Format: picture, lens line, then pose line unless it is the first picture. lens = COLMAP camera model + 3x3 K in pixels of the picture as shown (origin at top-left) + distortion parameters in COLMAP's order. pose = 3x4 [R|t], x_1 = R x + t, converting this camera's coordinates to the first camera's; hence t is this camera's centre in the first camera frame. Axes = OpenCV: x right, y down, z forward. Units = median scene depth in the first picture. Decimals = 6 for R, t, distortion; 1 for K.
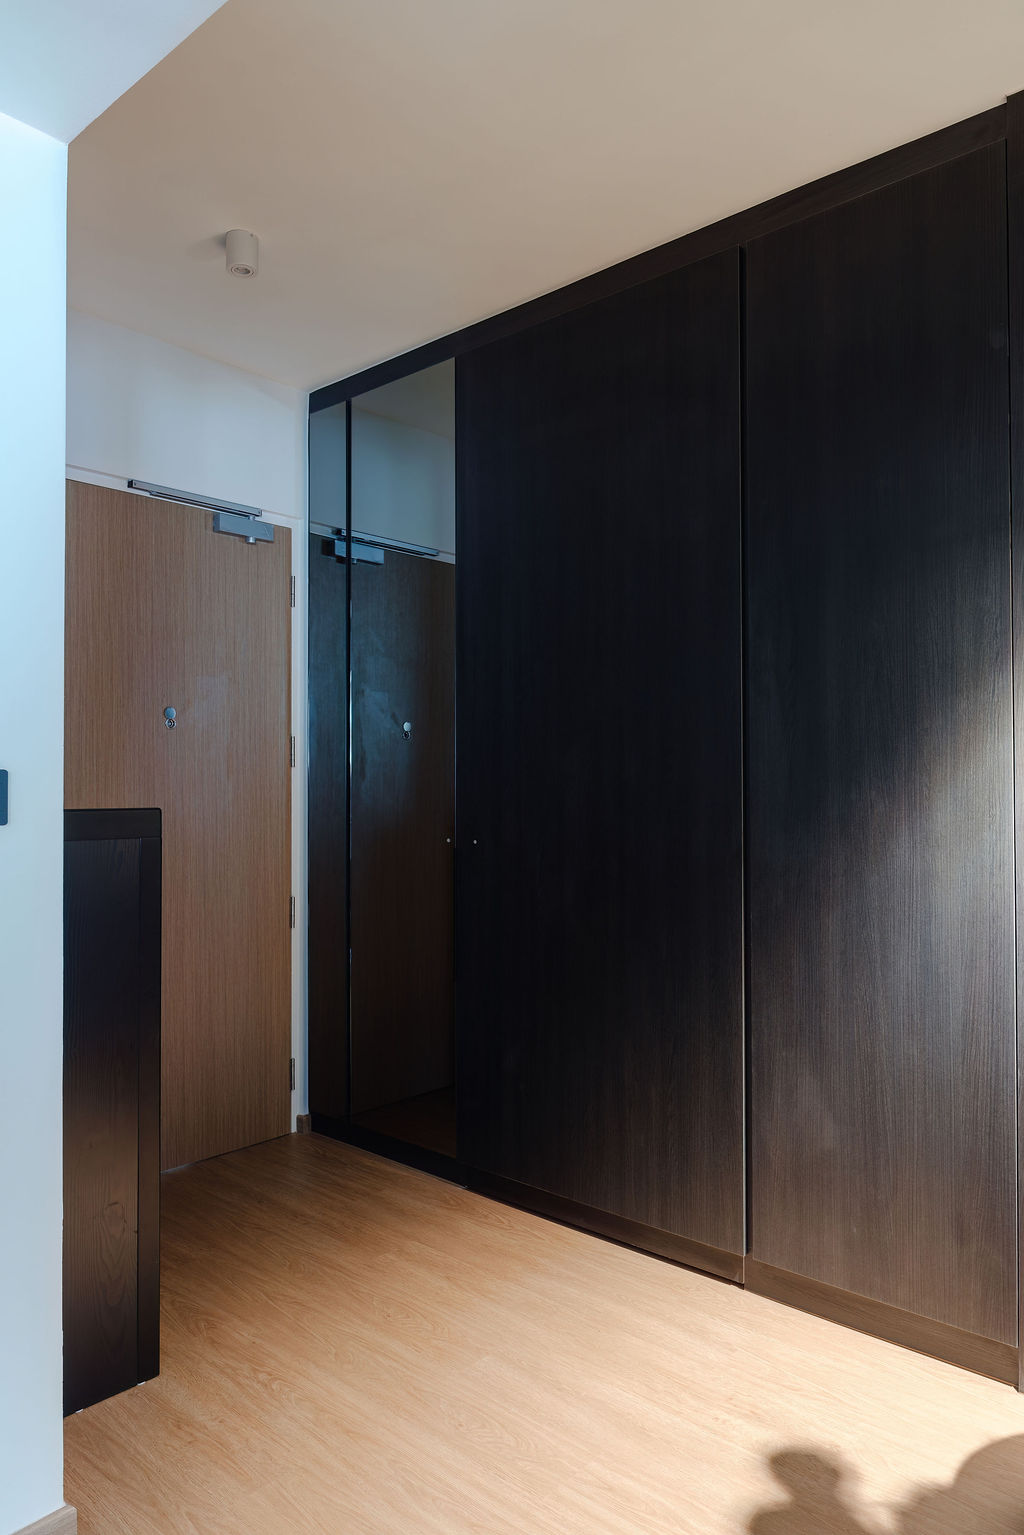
lens RADIAL K [[1035.9, 0, 512.8], [0, 1035.9, 774.4], [0, 0, 1]] dist [-0.003603, 0.000160]
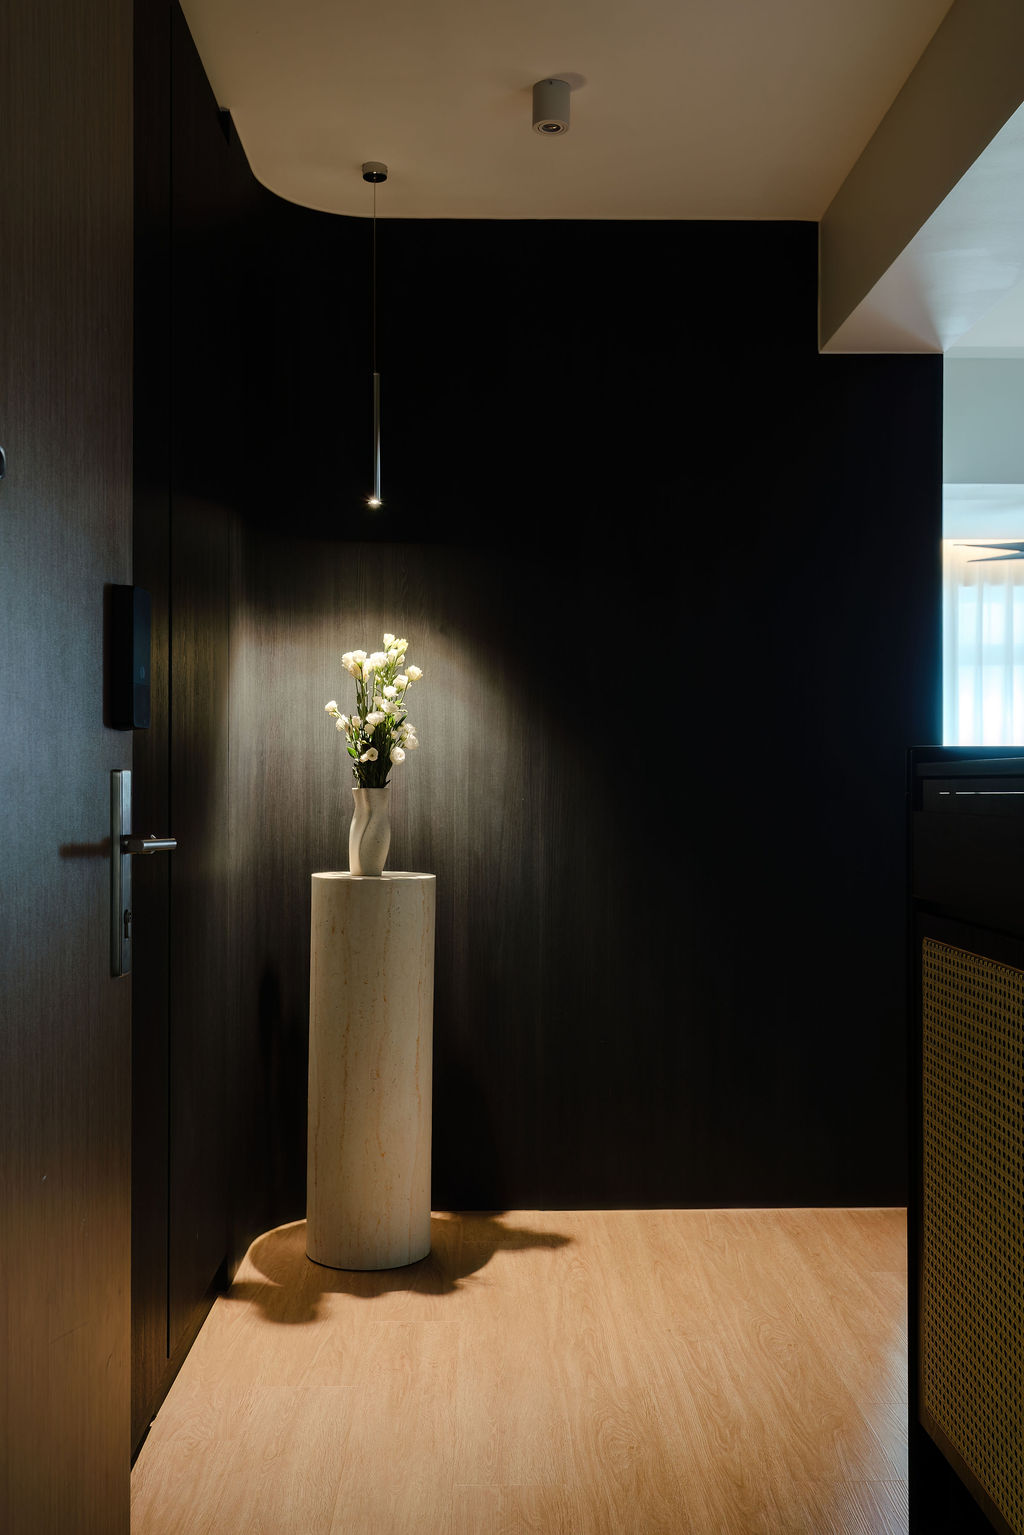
lens RADIAL K [[1462.1, 0, 512.5], [0, 1462.1, 767.0], [0, 0, 1]] dist [0.013260, 0.000000]
pose [[-0.683676, 0.009566, 0.729723, -0.909146], [-0.001684, 0.999891, -0.014686, 0.066386], [-0.729784, -0.011269, -0.683585, 1.954925]]
